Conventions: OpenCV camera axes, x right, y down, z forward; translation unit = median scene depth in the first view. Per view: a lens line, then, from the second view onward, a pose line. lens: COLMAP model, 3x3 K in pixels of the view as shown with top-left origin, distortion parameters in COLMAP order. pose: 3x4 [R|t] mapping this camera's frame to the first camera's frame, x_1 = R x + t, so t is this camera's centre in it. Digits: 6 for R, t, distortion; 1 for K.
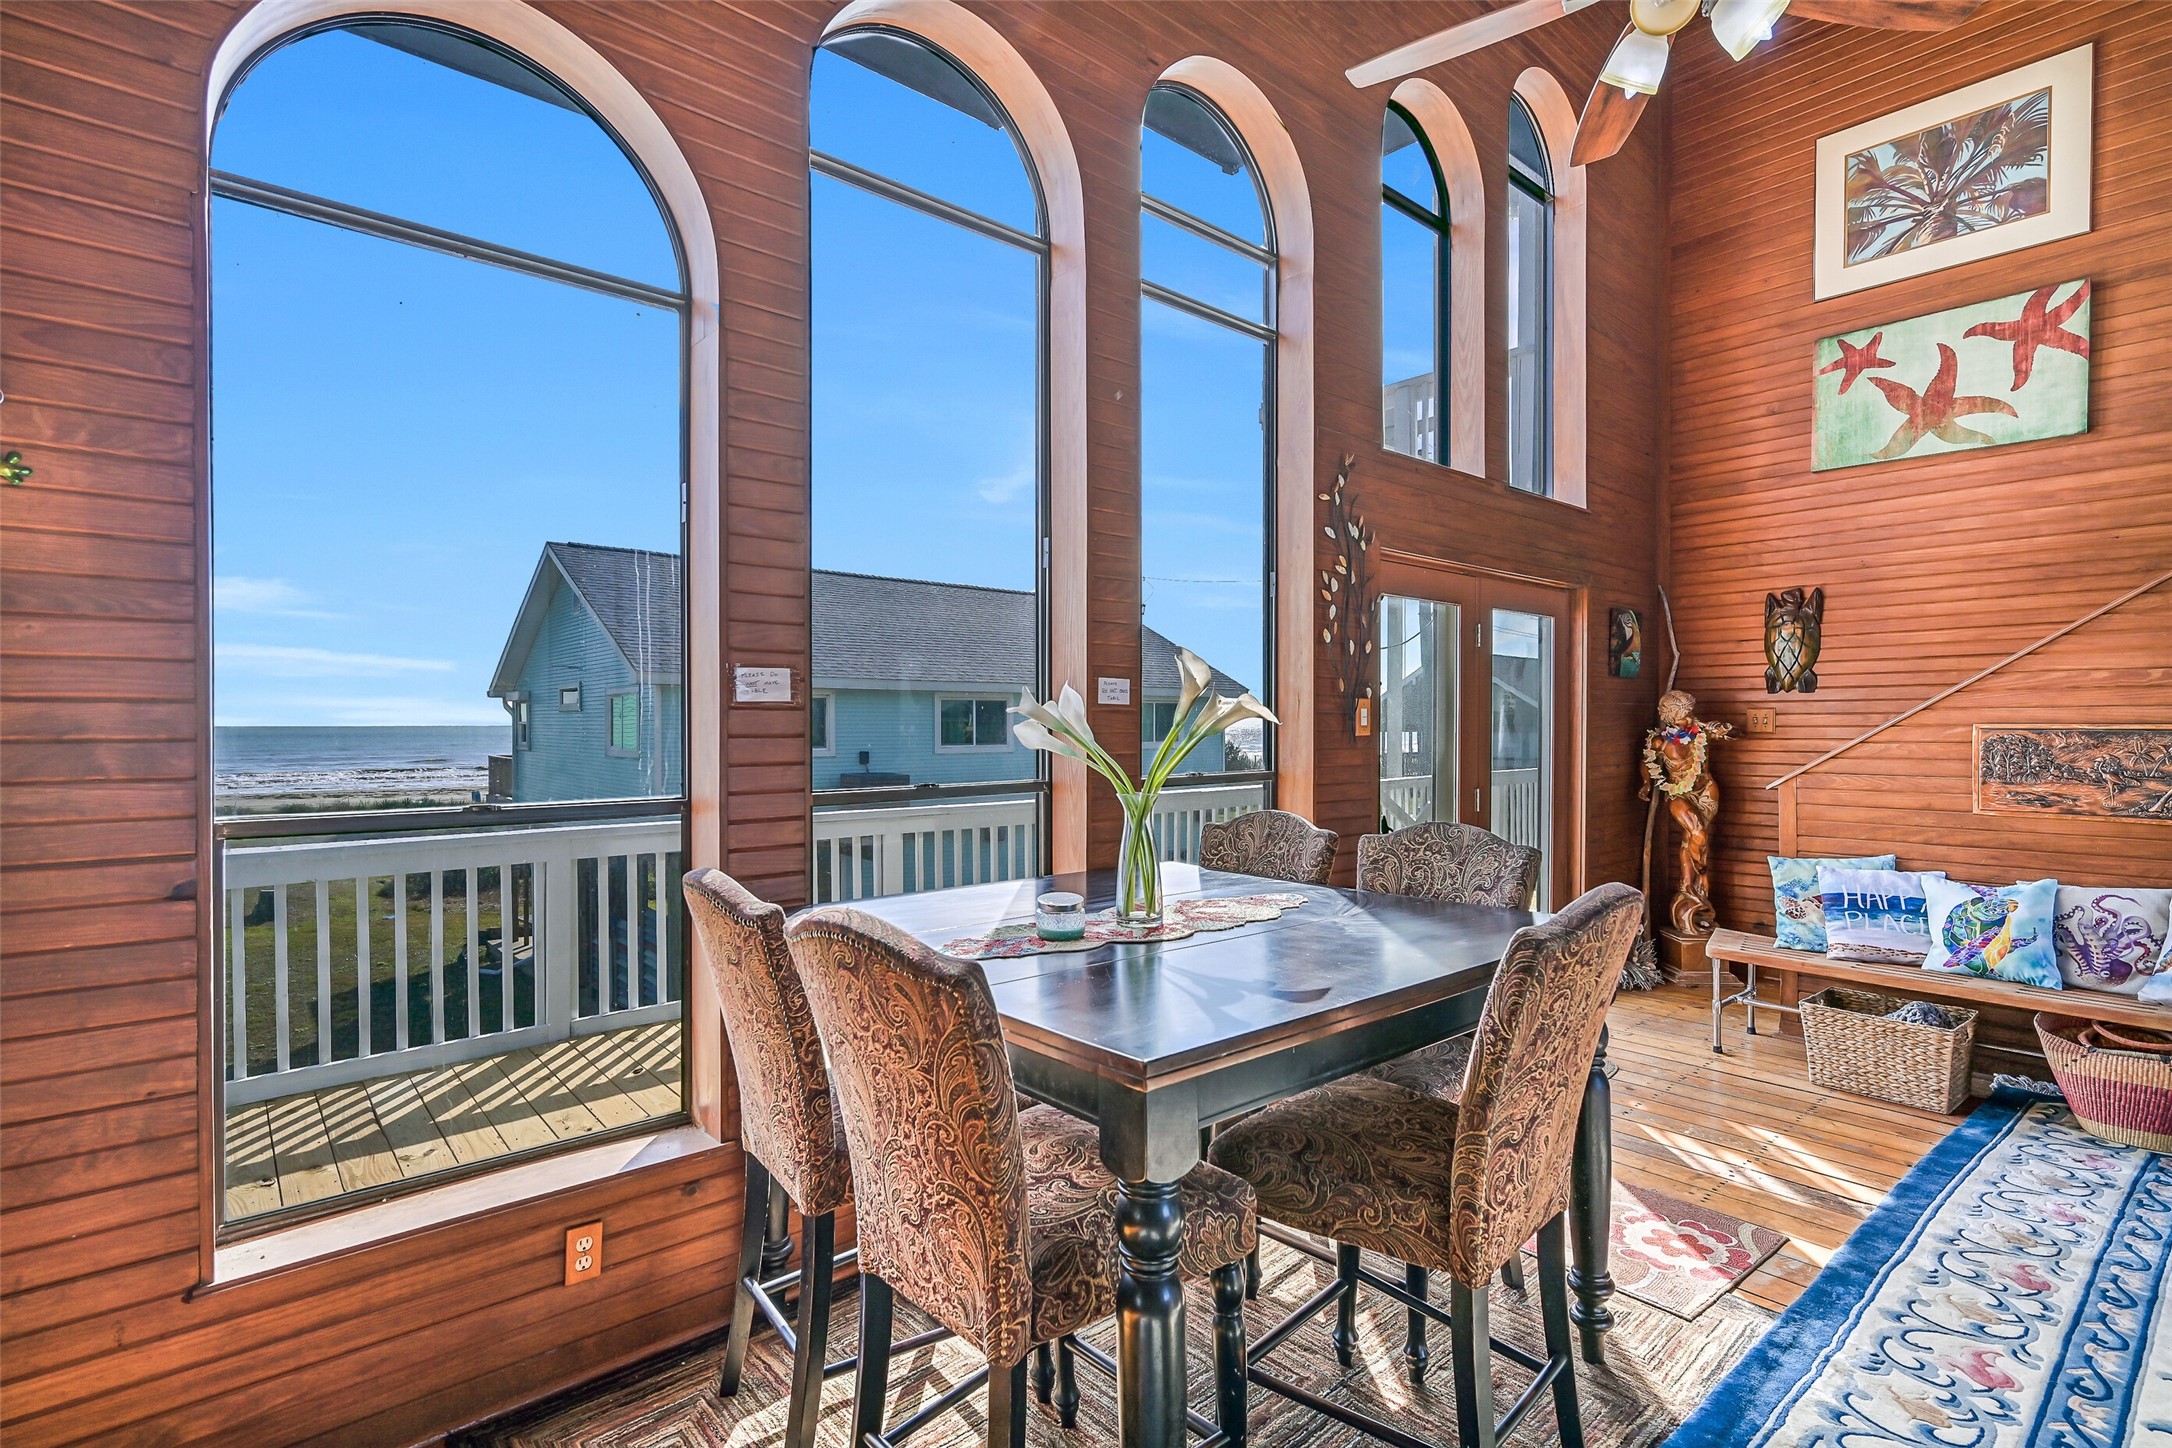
lens RADIAL K [[1040.5, 0, 1101.0], [0, 1040.5, 728.6], [0, 0, 1]] dist [-0.000218, -0.000395]
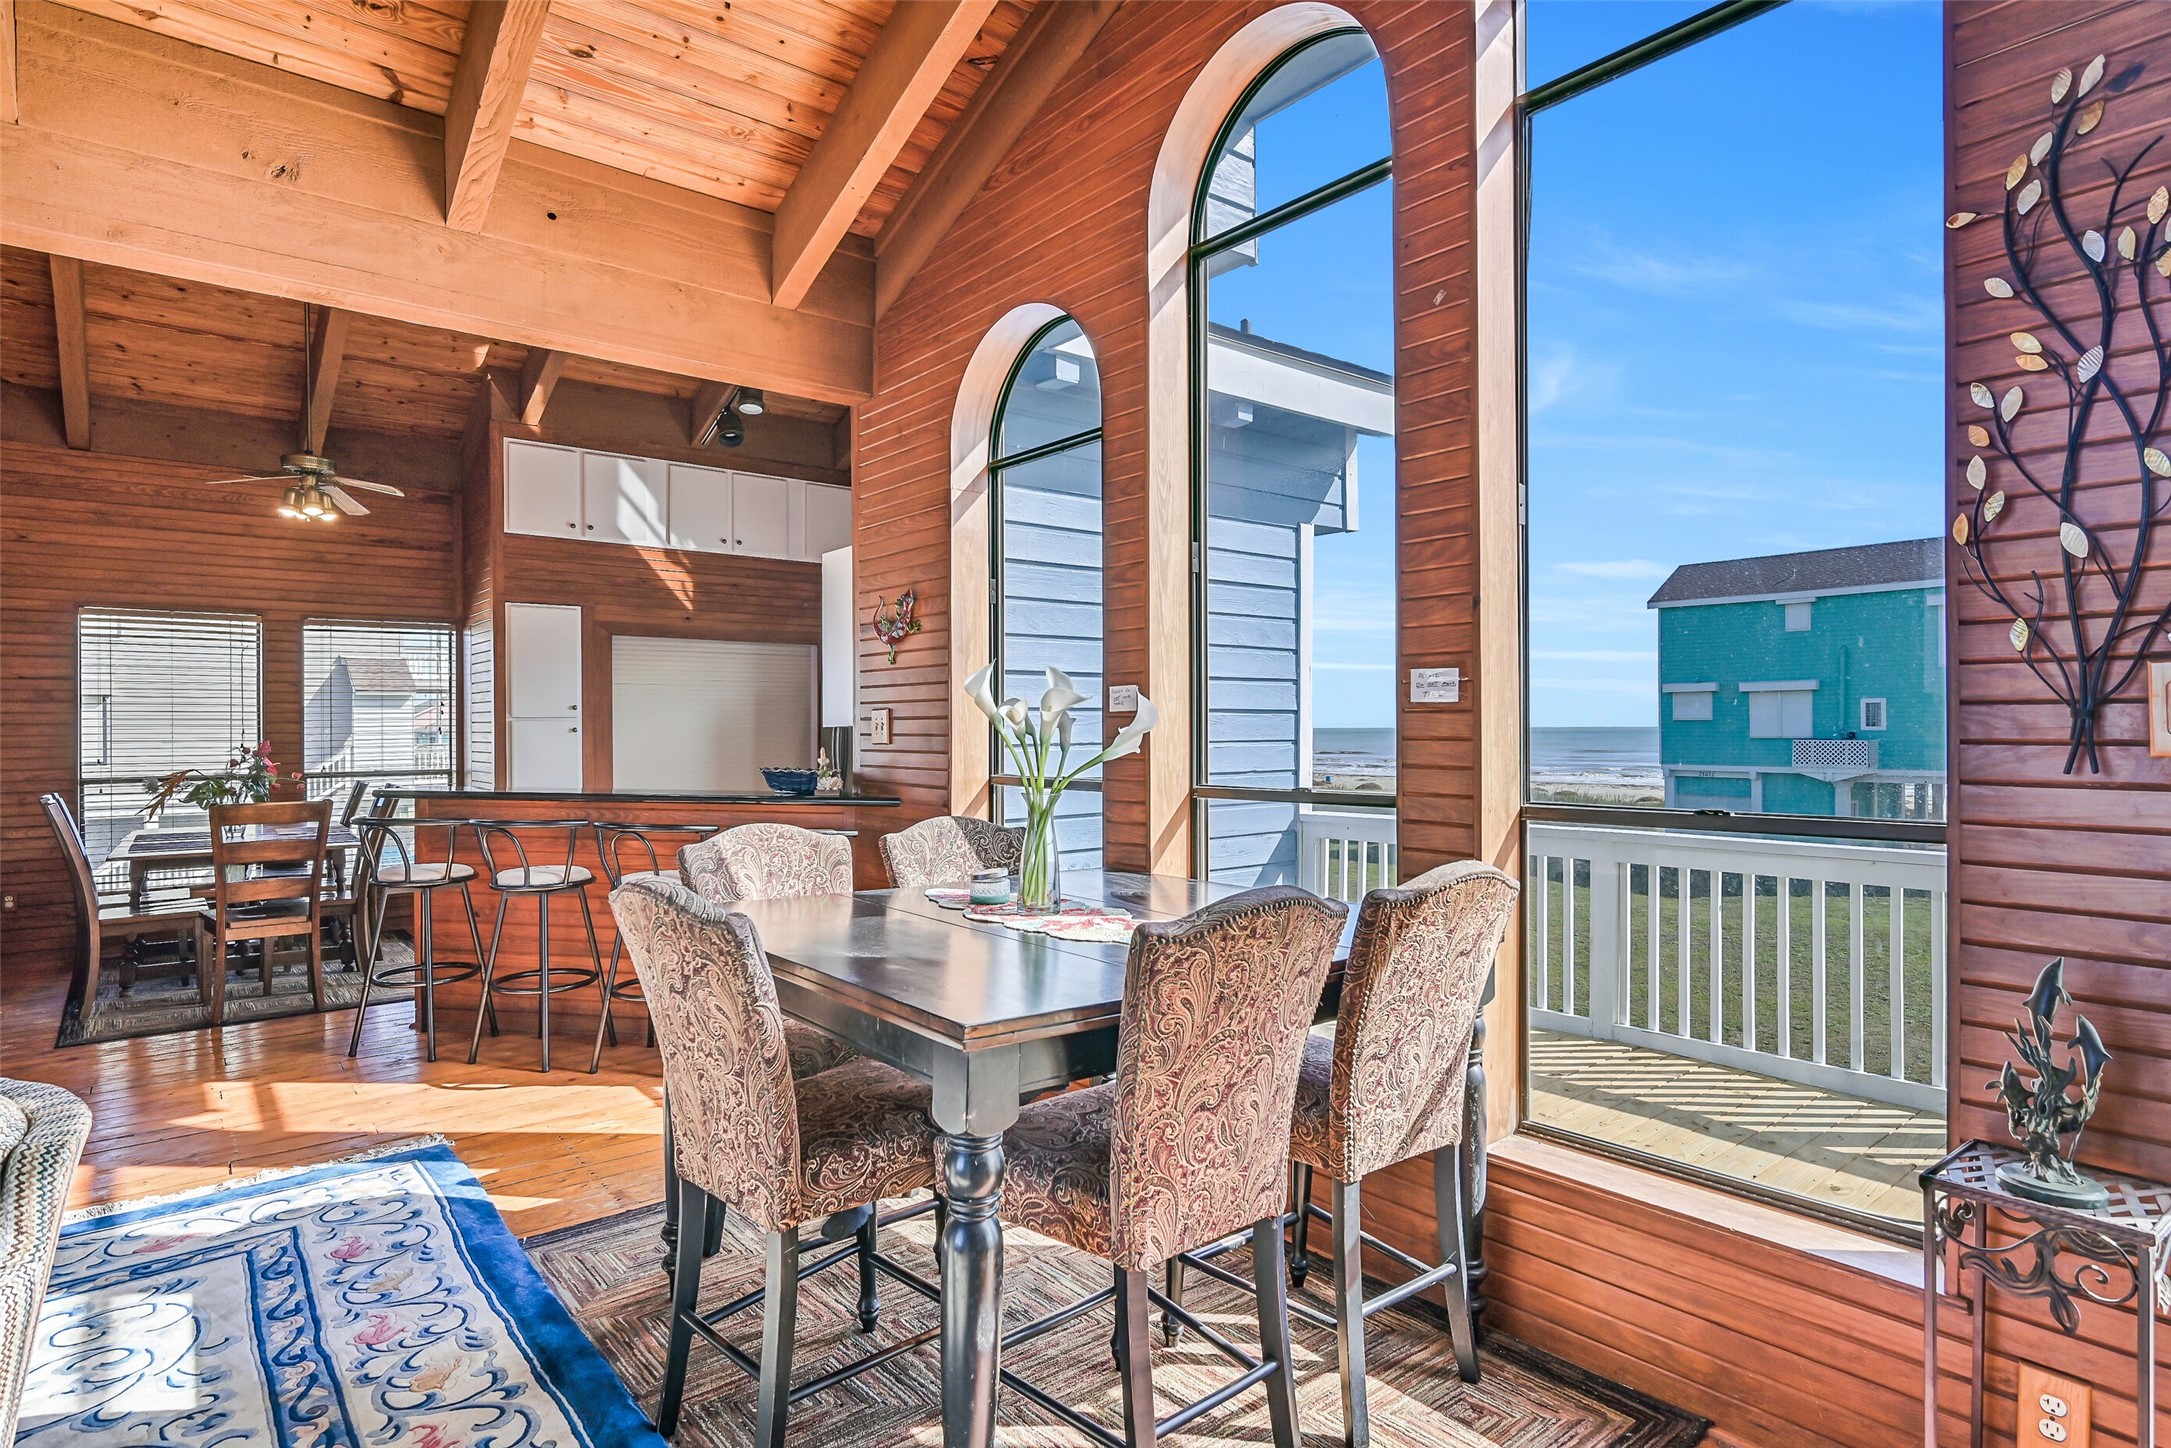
lens RADIAL K [[1142.3, 0, 1091.3], [0, 1142.3, 727.9], [0, 0, 1]] dist [0.001956, -0.001970]
pose [[-0.030846, 0.001603, -0.999523, 0.602943], [-0.000349, 0.999999, 0.001614, -0.004213], [0.999524, 0.000399, -0.030845, 0.537451]]
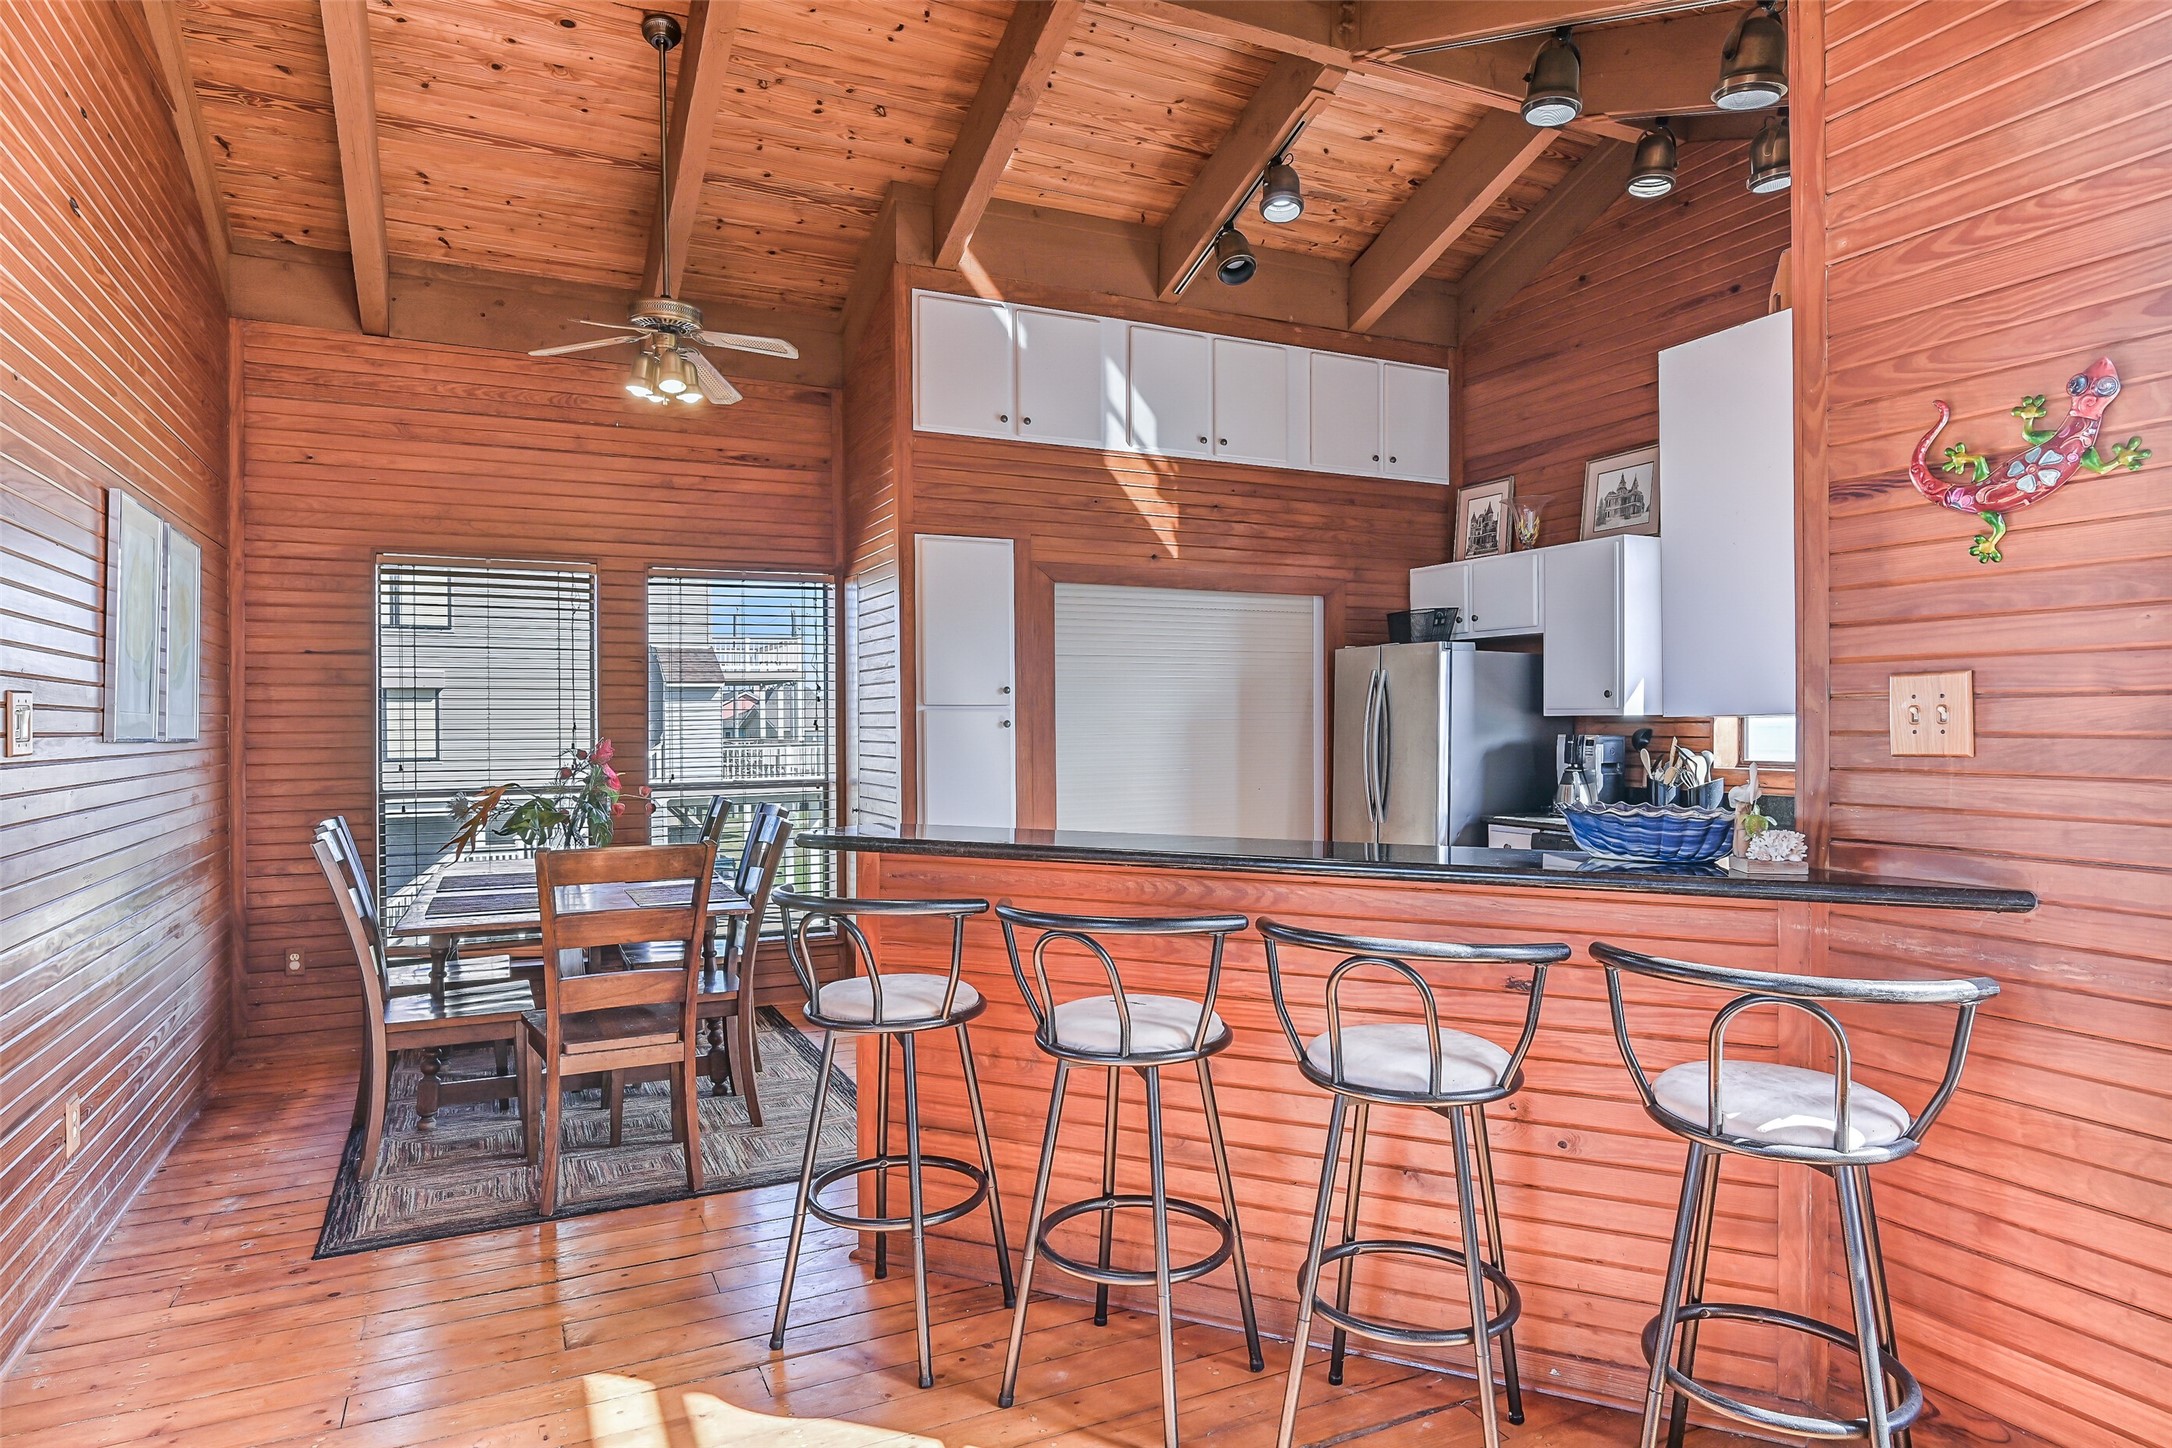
lens RADIAL K [[1259.3, 0, 1098.1], [0, 1259.3, 726.7], [0, 0, 1]] dist [-0.005568, 0.000210]
pose [[-0.261694, 0.005483, -0.965135, 0.117858], [0.001241, 0.999985, 0.005345, -0.001906], [0.965150, 0.000201, -0.261697, 0.135982]]
